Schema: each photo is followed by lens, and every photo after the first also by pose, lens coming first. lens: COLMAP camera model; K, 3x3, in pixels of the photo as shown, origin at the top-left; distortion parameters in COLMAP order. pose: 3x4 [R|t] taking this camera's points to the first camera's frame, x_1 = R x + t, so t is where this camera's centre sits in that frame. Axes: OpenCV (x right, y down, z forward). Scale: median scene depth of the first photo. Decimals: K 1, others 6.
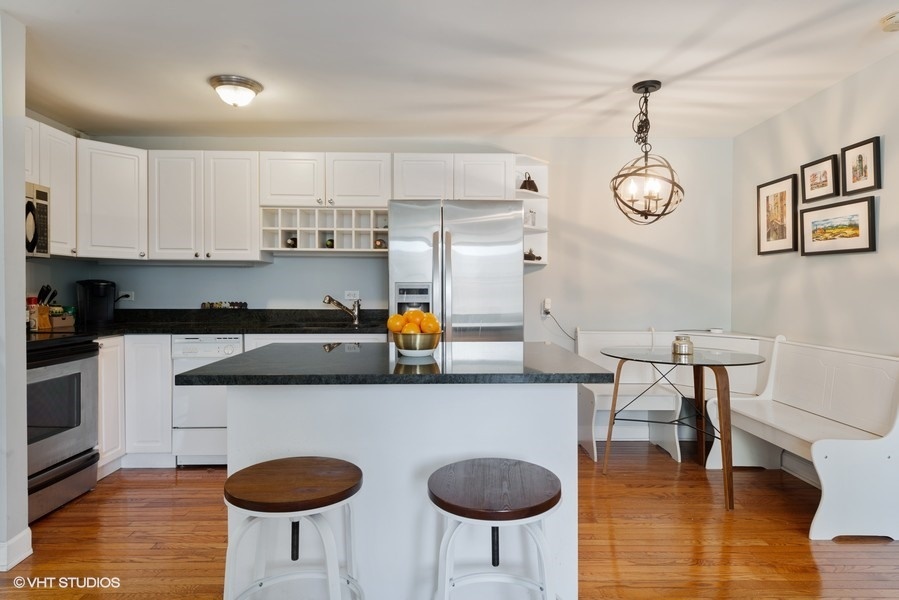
lens RADIAL K [[537.9, 0, 453.2], [0, 537.9, 300.7], [0, 0, 1]] dist [0.009385, -0.003225]
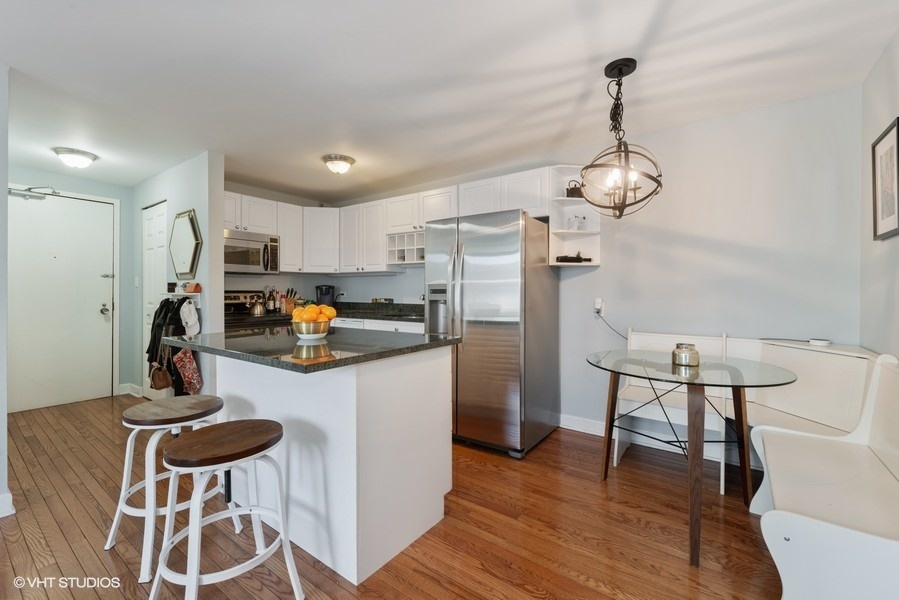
lens RADIAL K [[391.4, 0, 444.8], [0, 391.4, 297.1], [0, 0, 1]] dist [-0.003532, -0.000369]
pose [[0.785654, 0.008631, -0.618606, 0.461330], [-0.011820, 0.999930, -0.001060, -0.002613], [0.618553, 0.008145, 0.785701, 0.252941]]
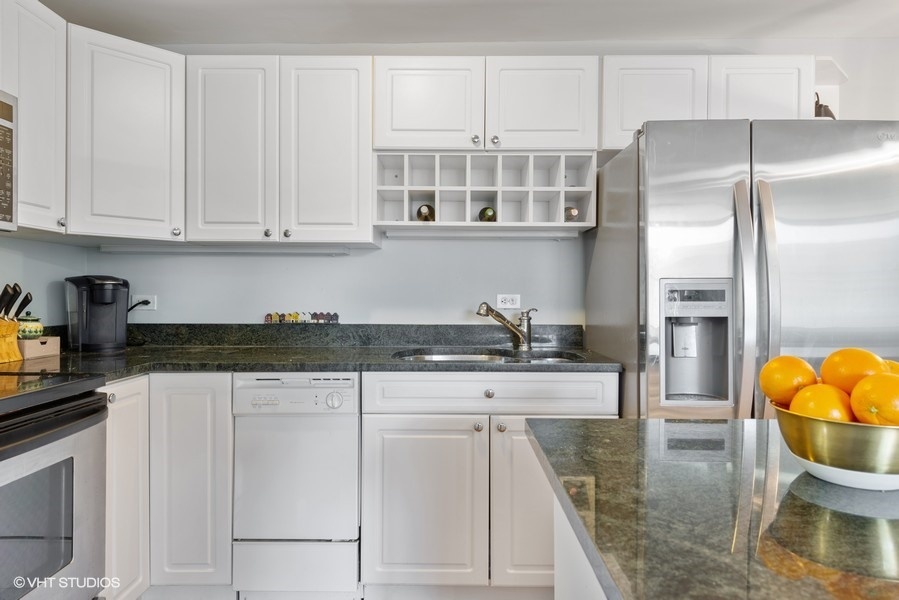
lens RADIAL K [[585.0, 0, 447.0], [0, 585.0, 299.4], [0, 0, 1]] dist [0.017847, -0.006202]
pose [[0.999537, 0.000530, -0.030407, -0.268099], [-0.000822, 0.999954, -0.009591, -0.006929], [0.030400, 0.009612, 0.999492, 0.379332]]
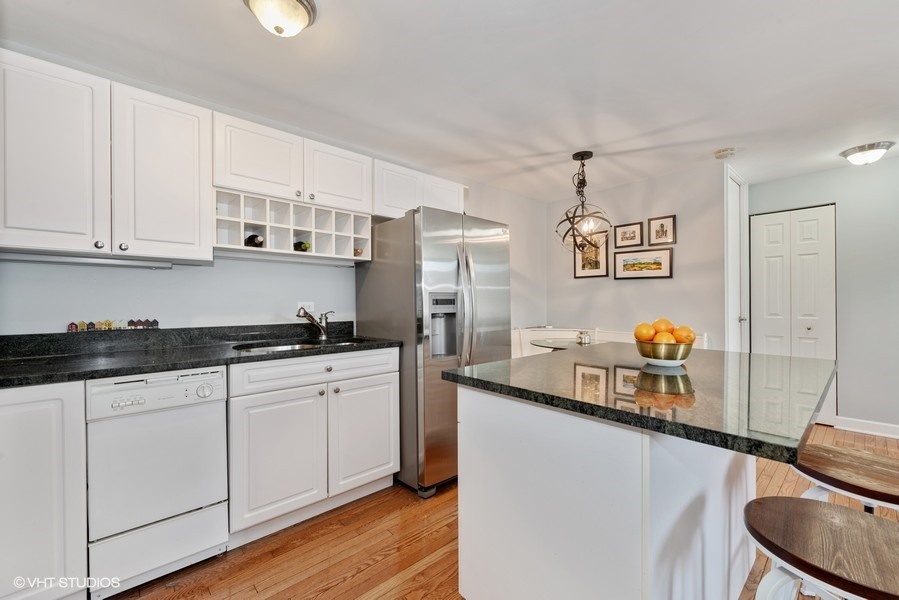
lens RADIAL K [[369.2, 0, 451.7], [0, 369.2, 306.2], [0, 0, 1]] dist [-0.000811, -0.000551]
pose [[0.753899, -0.013114, 0.656859, -0.459815], [0.018628, 0.999825, -0.001419, -0.007147], [-0.656726, 0.013306, 0.754012, 0.429909]]
